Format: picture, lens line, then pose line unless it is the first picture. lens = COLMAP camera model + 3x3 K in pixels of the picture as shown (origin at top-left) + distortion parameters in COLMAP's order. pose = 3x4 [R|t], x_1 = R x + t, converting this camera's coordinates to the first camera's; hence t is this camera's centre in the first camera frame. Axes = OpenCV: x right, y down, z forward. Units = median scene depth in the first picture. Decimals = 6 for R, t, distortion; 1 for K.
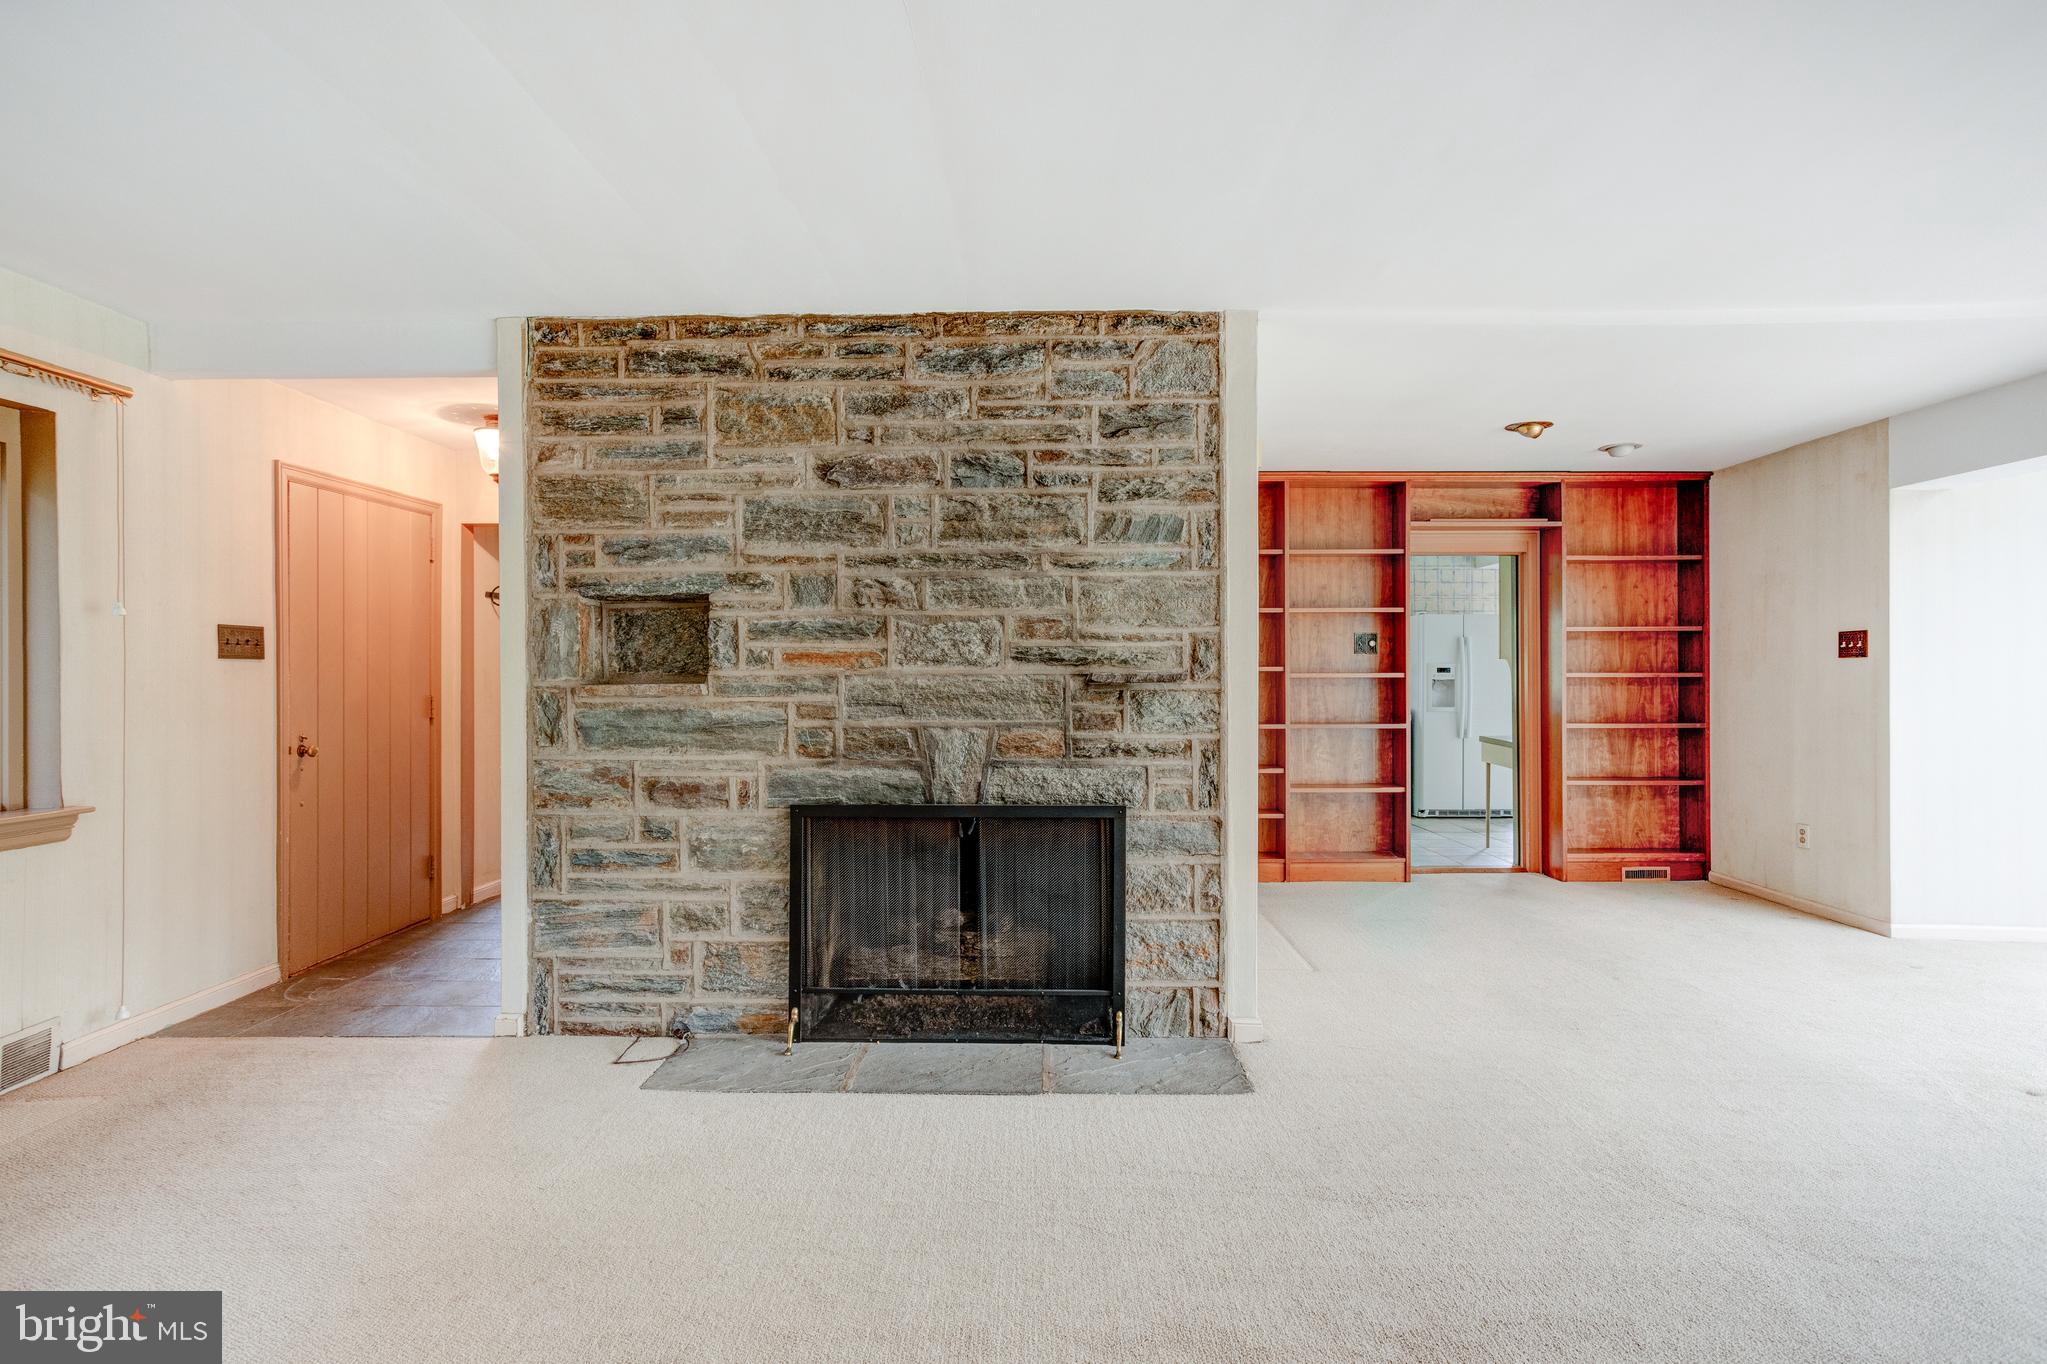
lens RADIAL K [[978.9, 0, 1031.5], [0, 978.9, 666.9], [0, 0, 1]] dist [-0.029898, 0.038071]
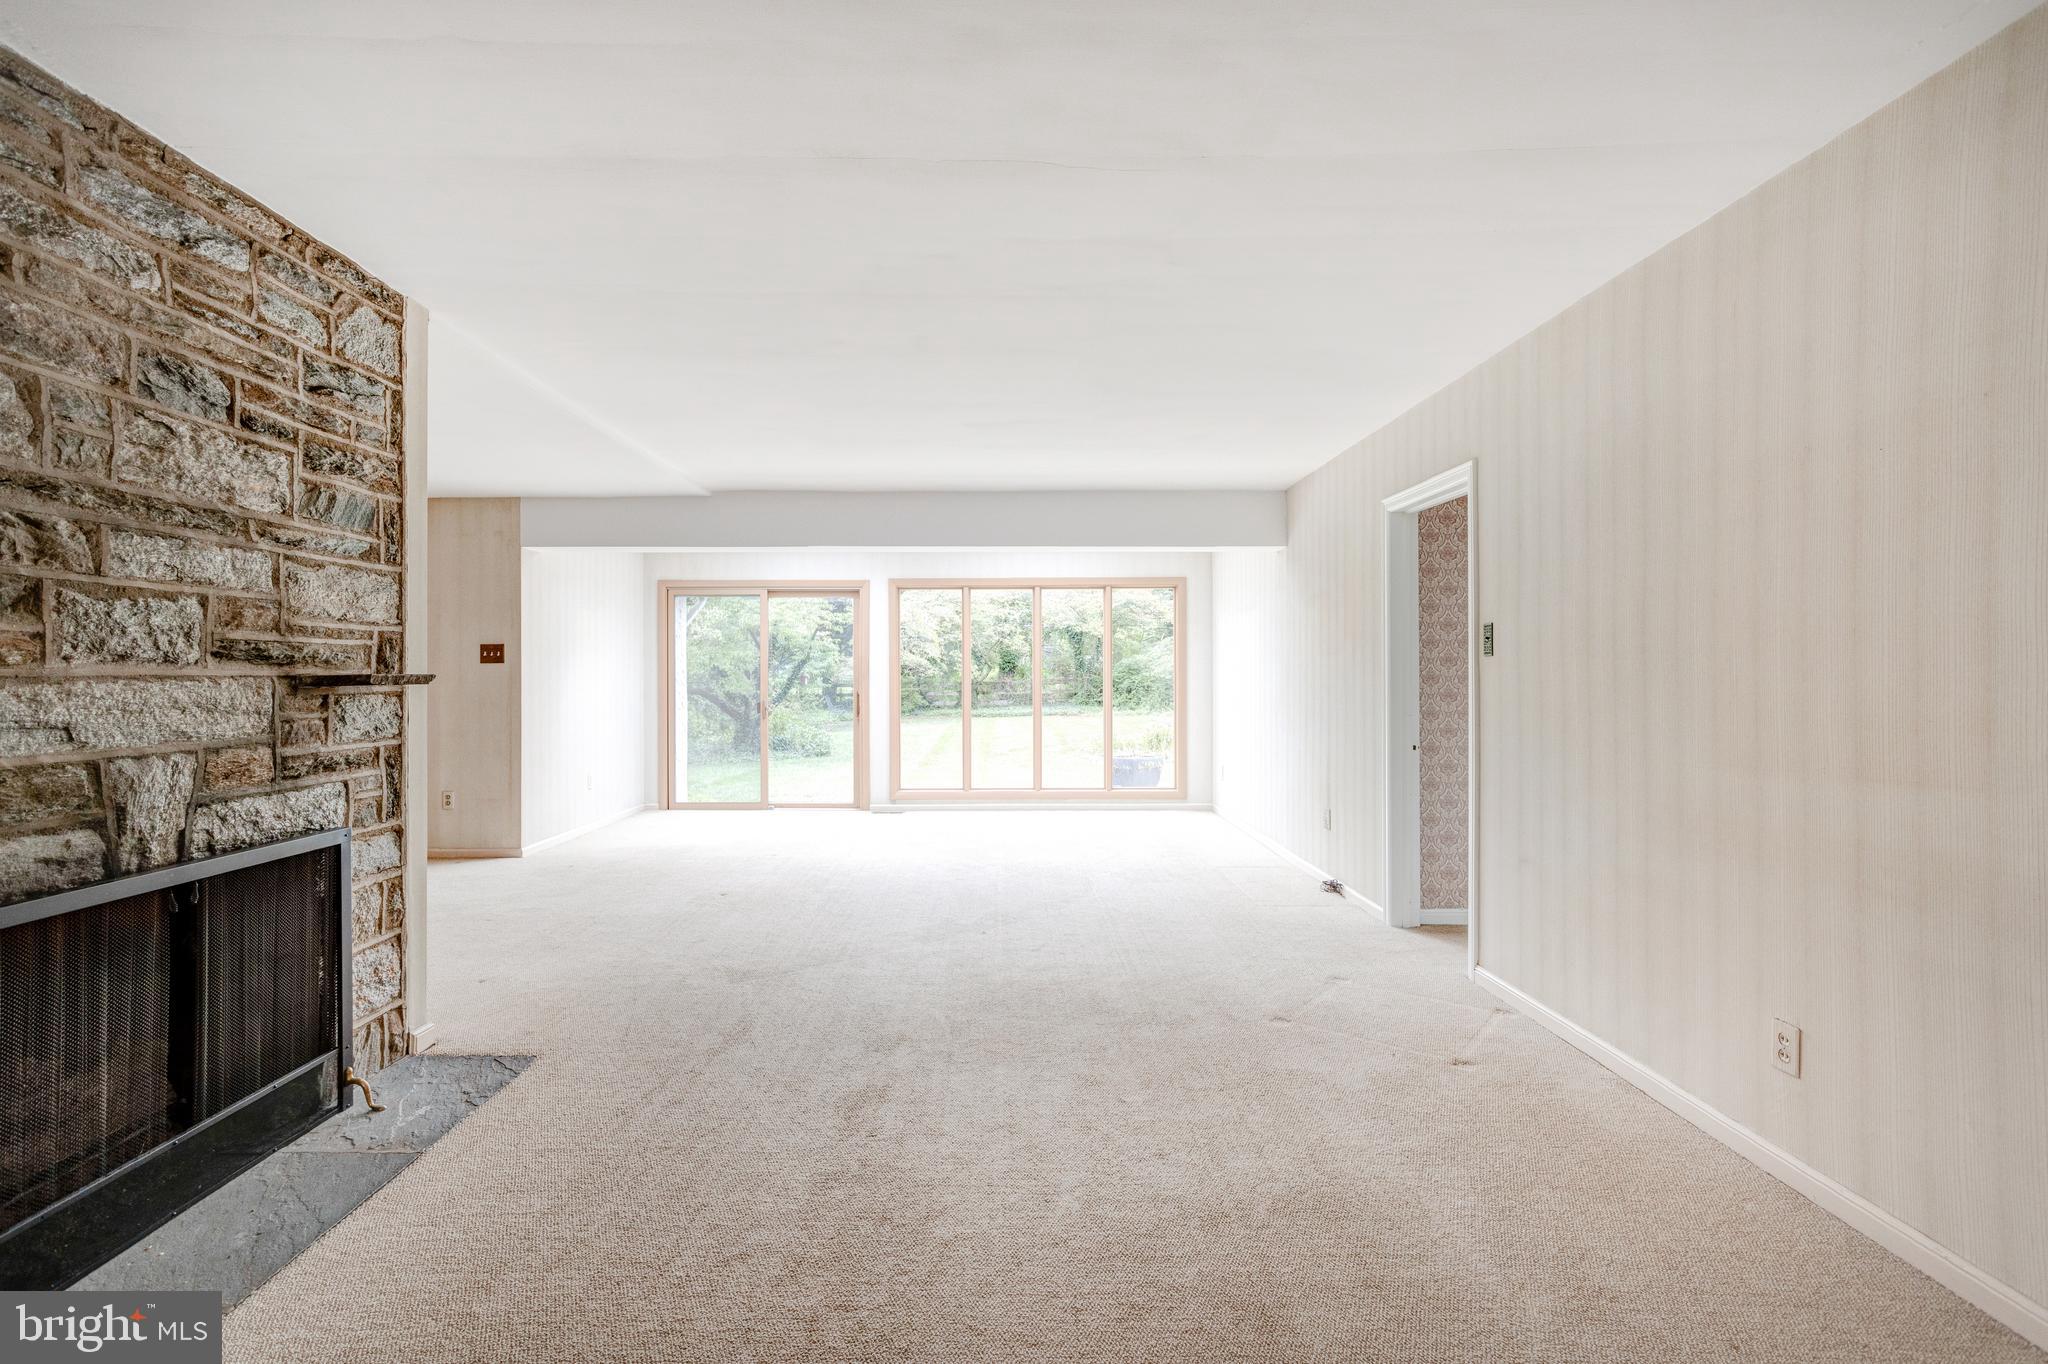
lens RADIAL K [[945.6, 0, 1002.5], [0, 945.6, 662.4], [0, 0, 1]] dist [-0.023324, 0.032783]
pose [[-0.000314, 0.014062, 0.999901, -0.728404], [-0.009159, 0.999859, -0.014065, 0.001678], [-0.999958, -0.009162, -0.000186, 0.413203]]
